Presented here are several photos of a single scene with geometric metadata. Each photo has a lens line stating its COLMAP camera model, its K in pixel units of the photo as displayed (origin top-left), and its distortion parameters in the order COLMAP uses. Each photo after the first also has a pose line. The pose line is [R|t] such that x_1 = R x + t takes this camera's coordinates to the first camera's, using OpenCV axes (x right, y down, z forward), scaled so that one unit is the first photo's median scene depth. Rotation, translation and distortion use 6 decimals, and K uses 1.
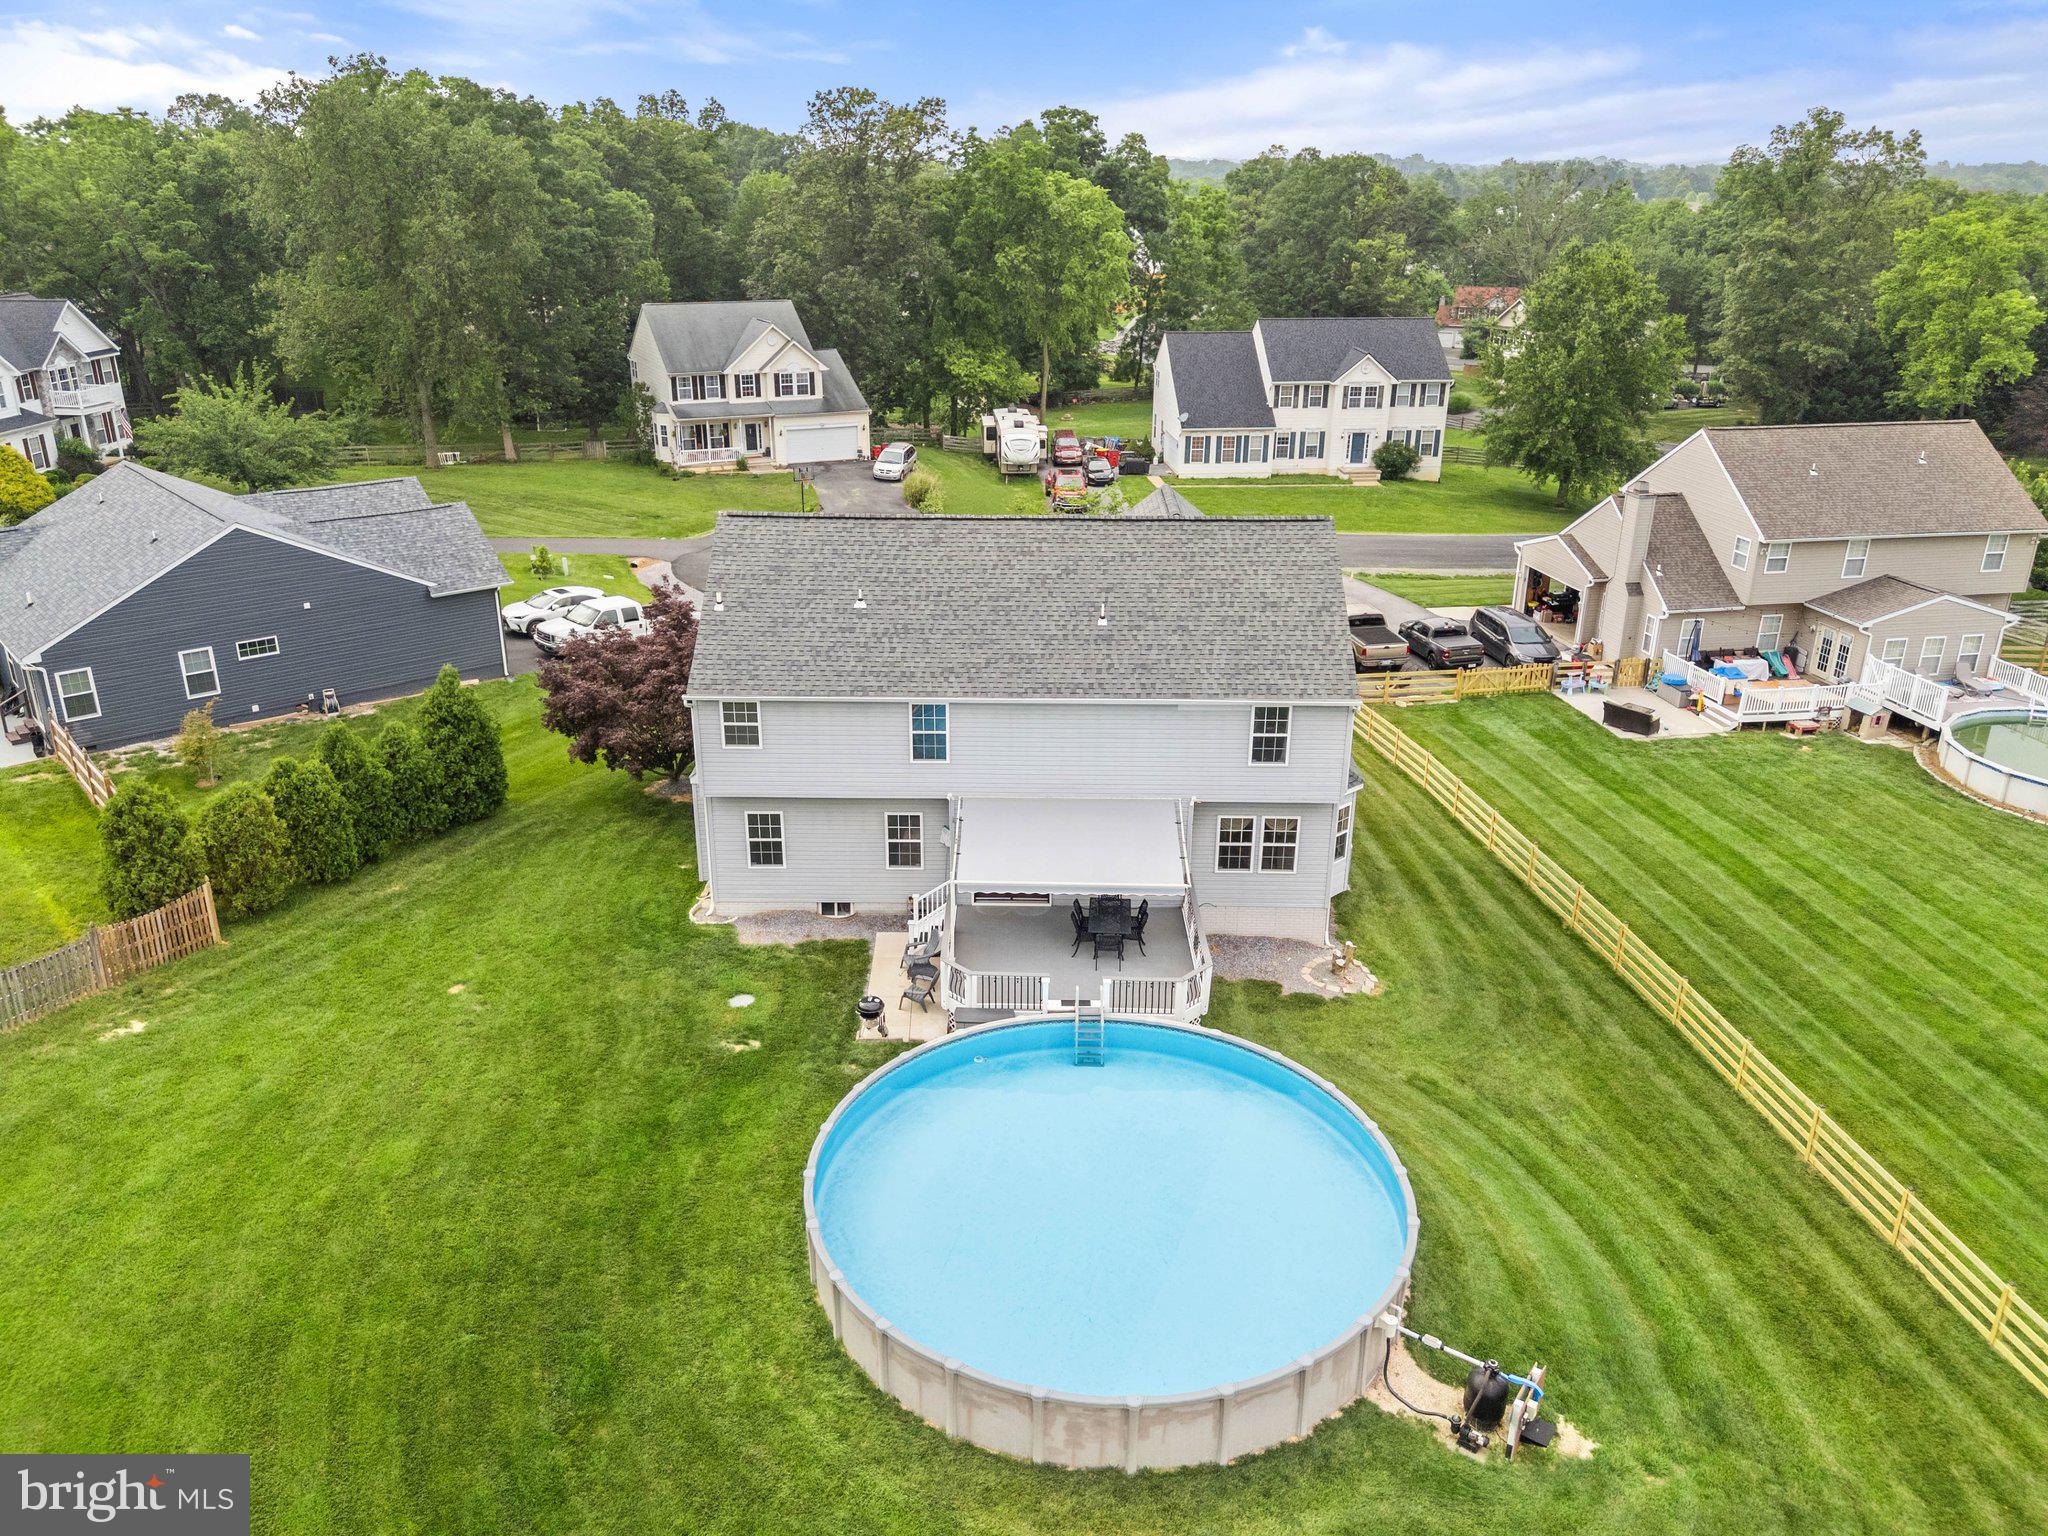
lens RADIAL K [[1508.7, 0, 1008.7], [0, 1508.7, 775.7], [0, 0, 1]] dist [0.065651, -0.056690]
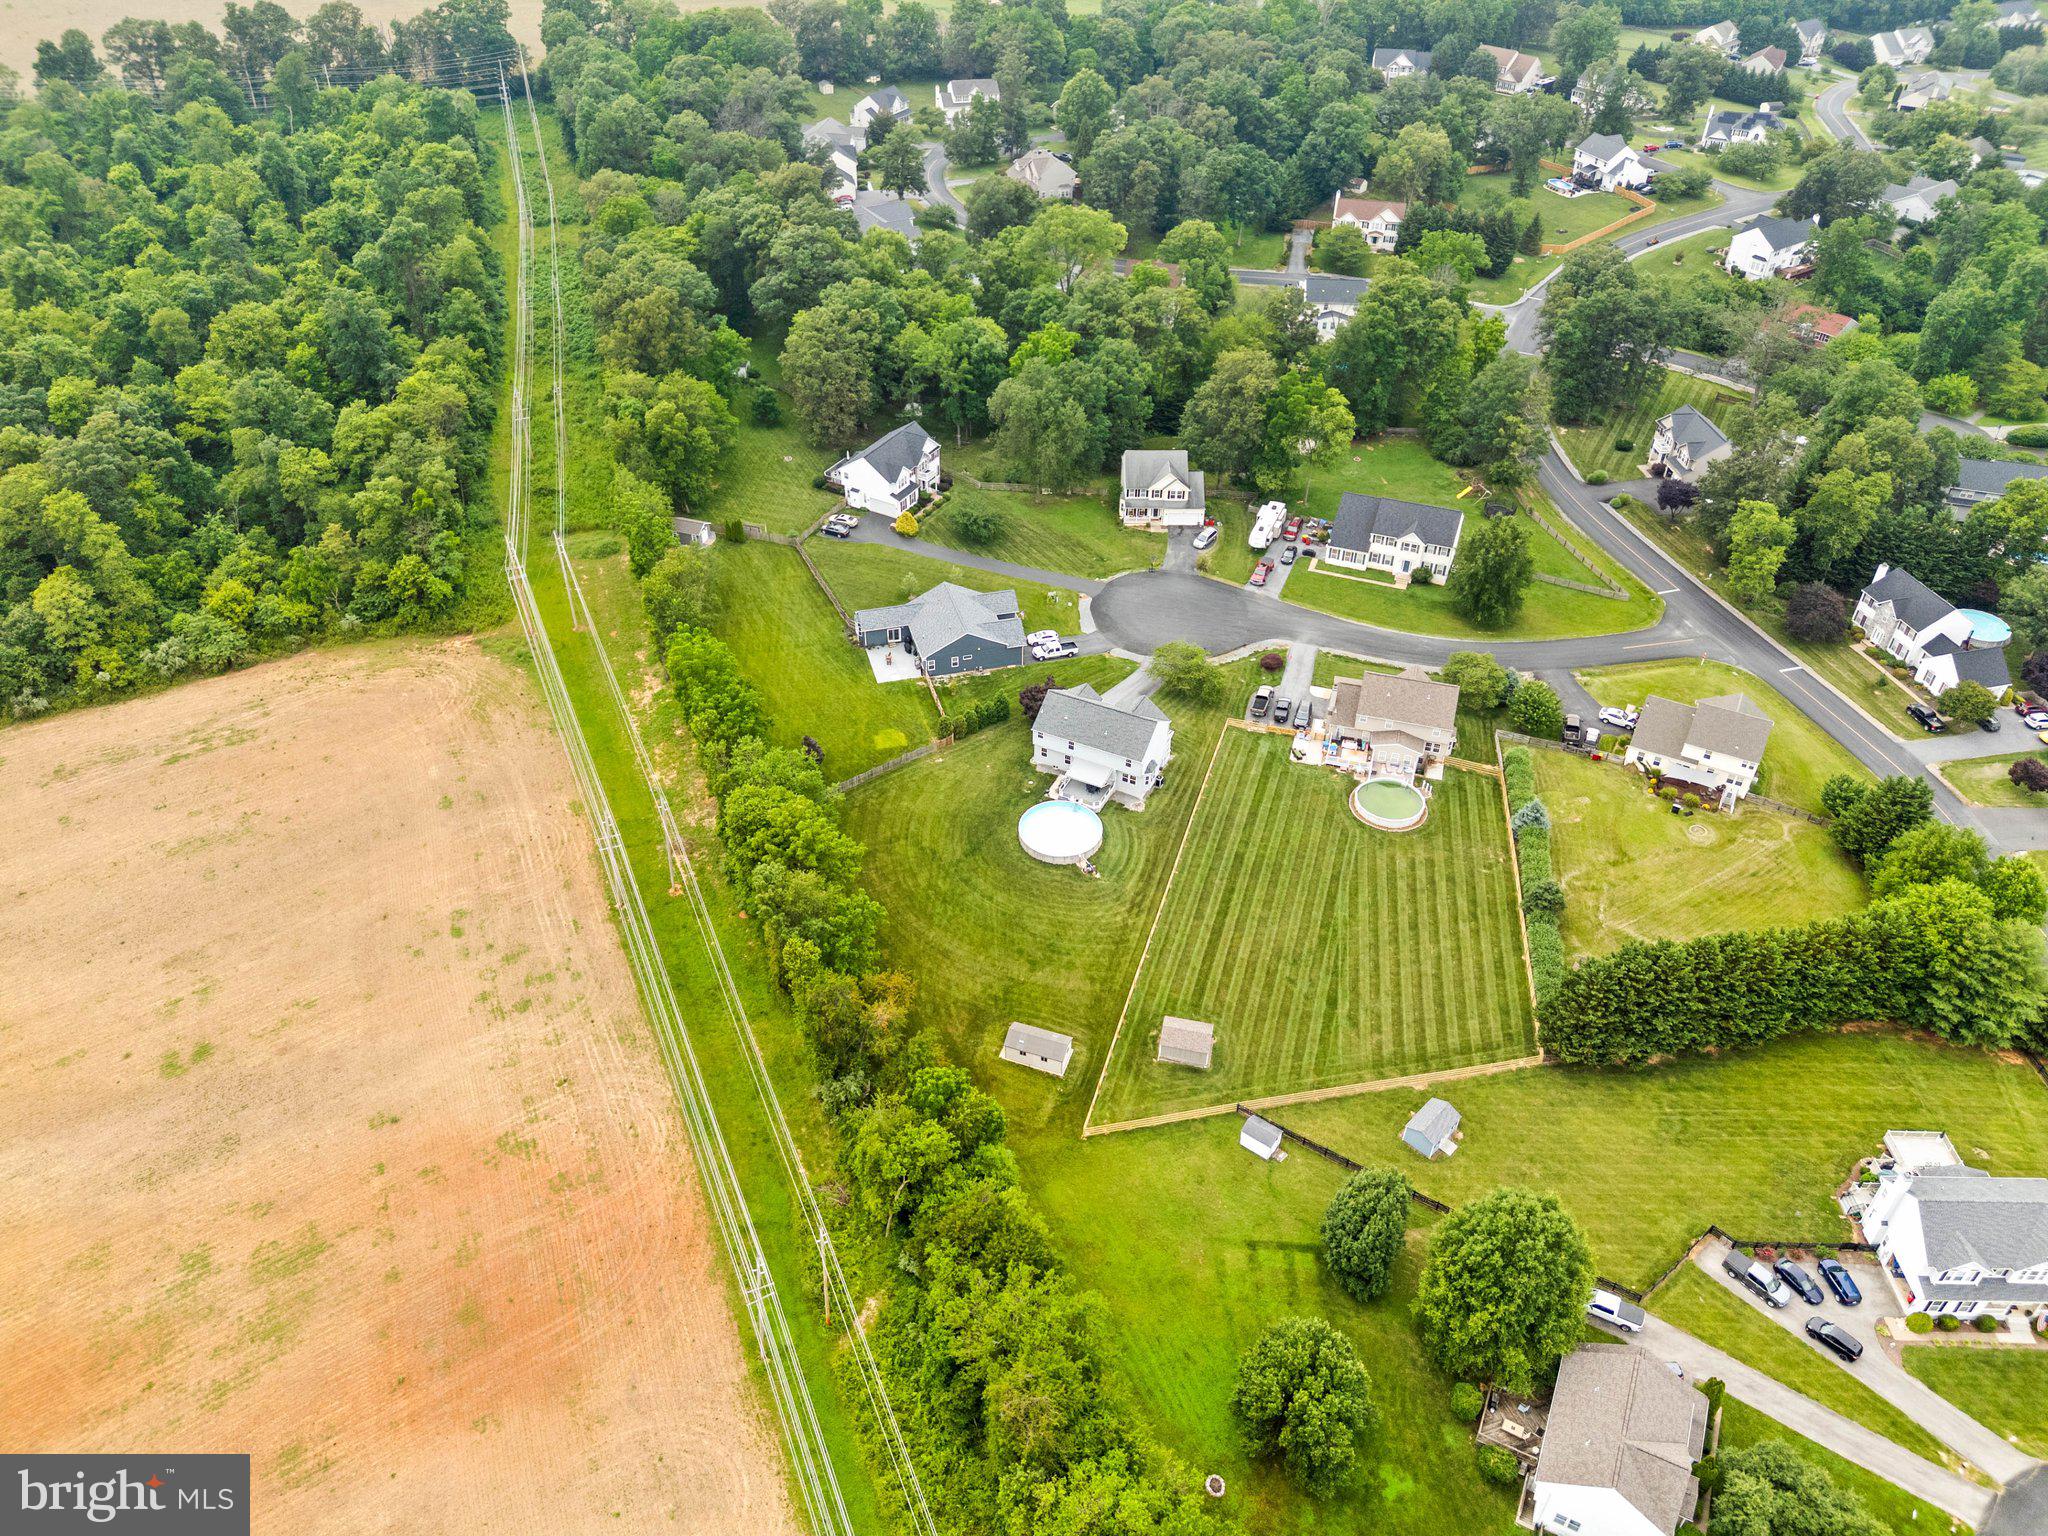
lens RADIAL K [[1508.7, 0, 1008.7], [0, 1508.7, 775.7], [0, 0, 1]] dist [0.065651, -0.056690]
pose [[0.901368, 0.275830, -0.333846, 1.535567], [-0.166042, 0.932123, 0.321834, -1.586818], [0.399957, -0.234658, 0.885985, -3.821539]]
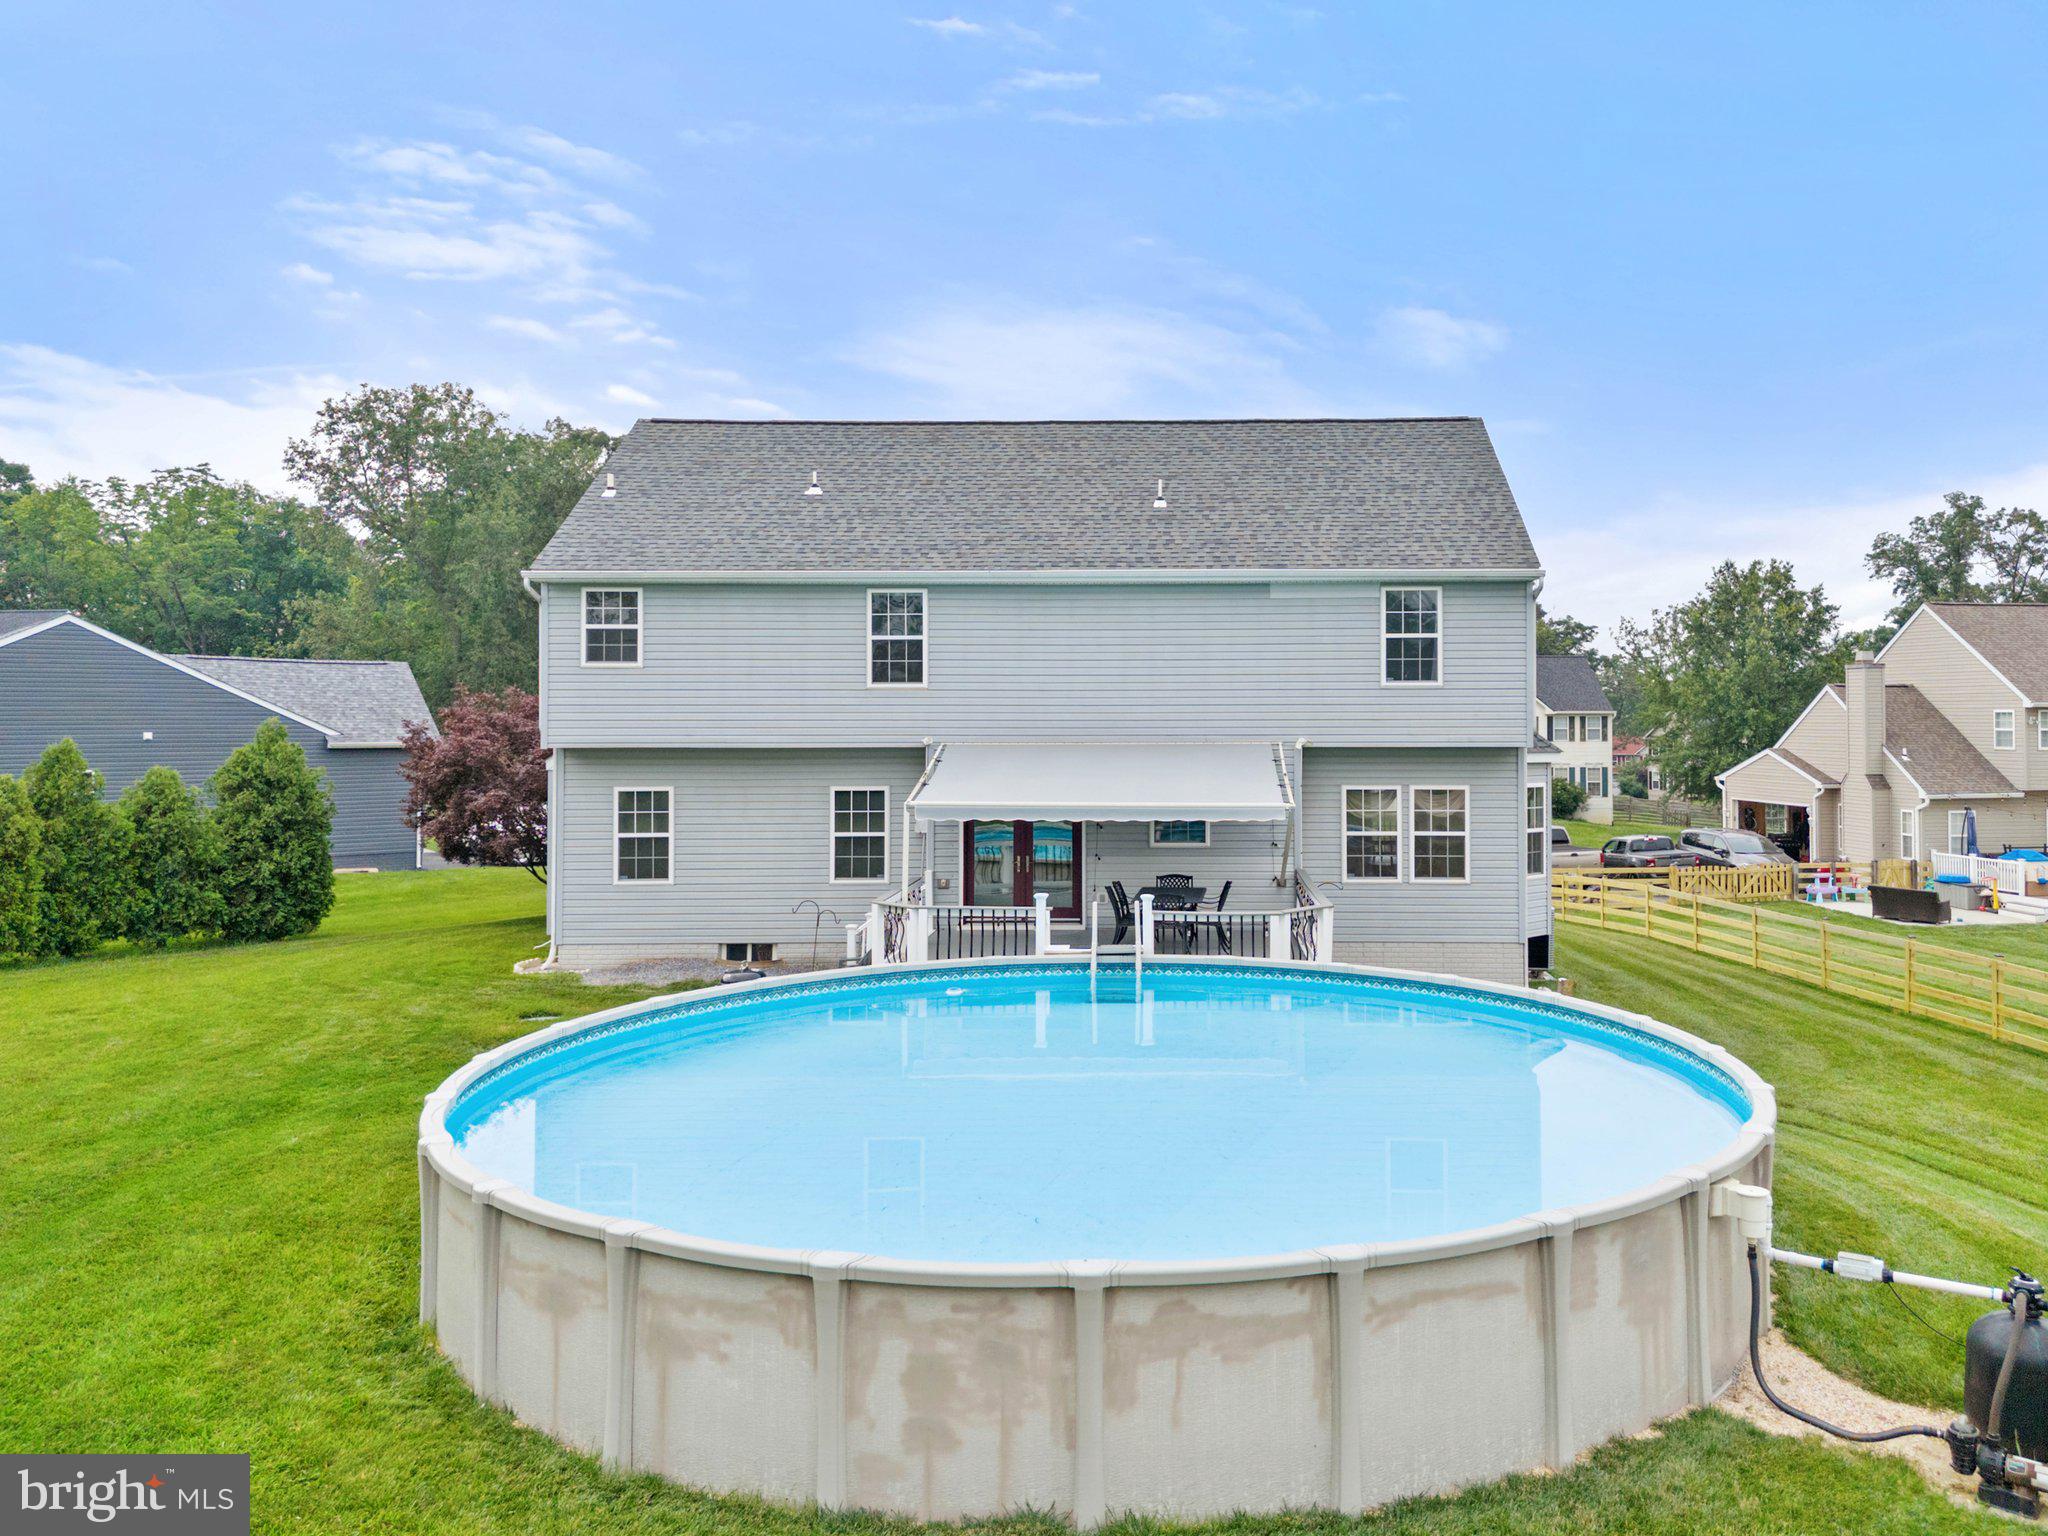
lens RADIAL K [[1560.7, 0, 1166.4], [0, 1560.7, 737.7], [0, 0, 1]] dist [0.062298, -0.068638]
pose [[0.999985, -0.004932, 0.002225, 0.060157], [0.005409, 0.922337, -0.386349, 0.262311], [-0.000147, 0.386355, 0.922350, 0.362782]]
